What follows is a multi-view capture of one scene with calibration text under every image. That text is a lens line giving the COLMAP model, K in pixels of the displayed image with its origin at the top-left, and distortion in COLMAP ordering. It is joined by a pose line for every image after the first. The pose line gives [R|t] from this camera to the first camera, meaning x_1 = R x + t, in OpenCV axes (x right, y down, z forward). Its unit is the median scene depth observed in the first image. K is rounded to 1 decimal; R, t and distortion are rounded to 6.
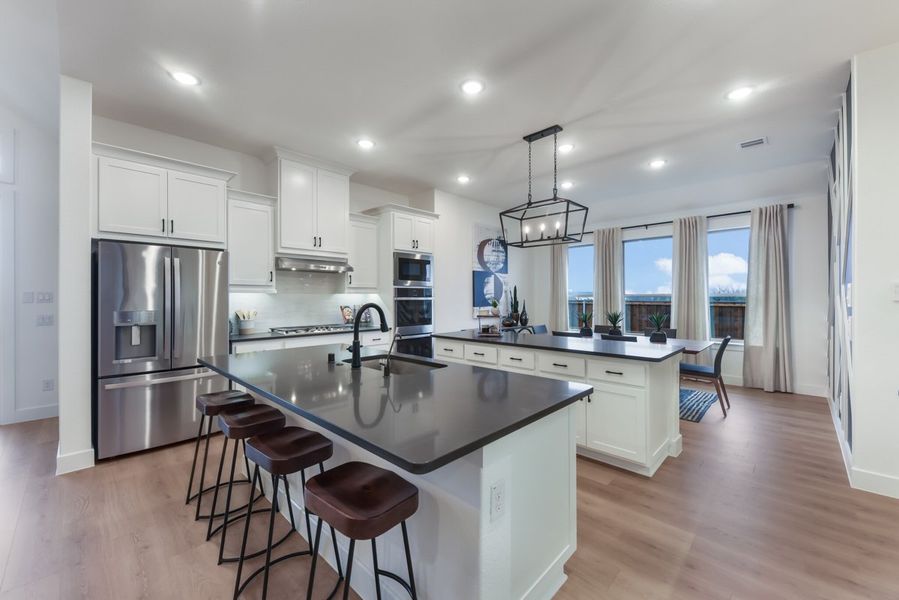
lens RADIAL K [[365.2, 0, 449.8], [0, 365.2, 299.4], [0, 0, 1]] dist [0.000406, -0.000067]
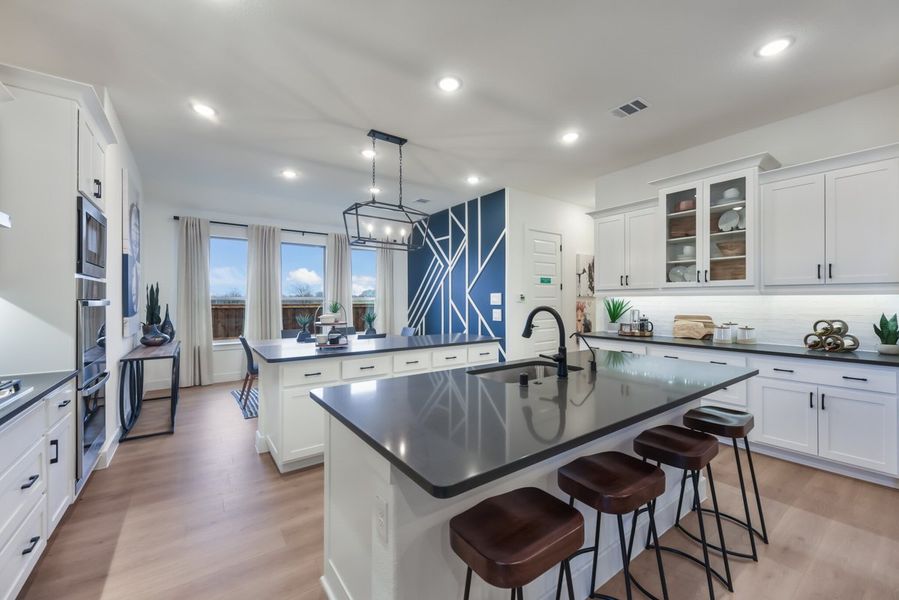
lens RADIAL K [[365.2, 0, 449.8], [0, 365.2, 299.4], [0, 0, 1]] dist [0.000406, -0.000067]
pose [[0.194894, 0.010188, 0.980771, -1.204776], [-0.002258, 0.999948, -0.009939, 0.004891], [-0.980822, -0.000278, 0.194907, 1.093129]]
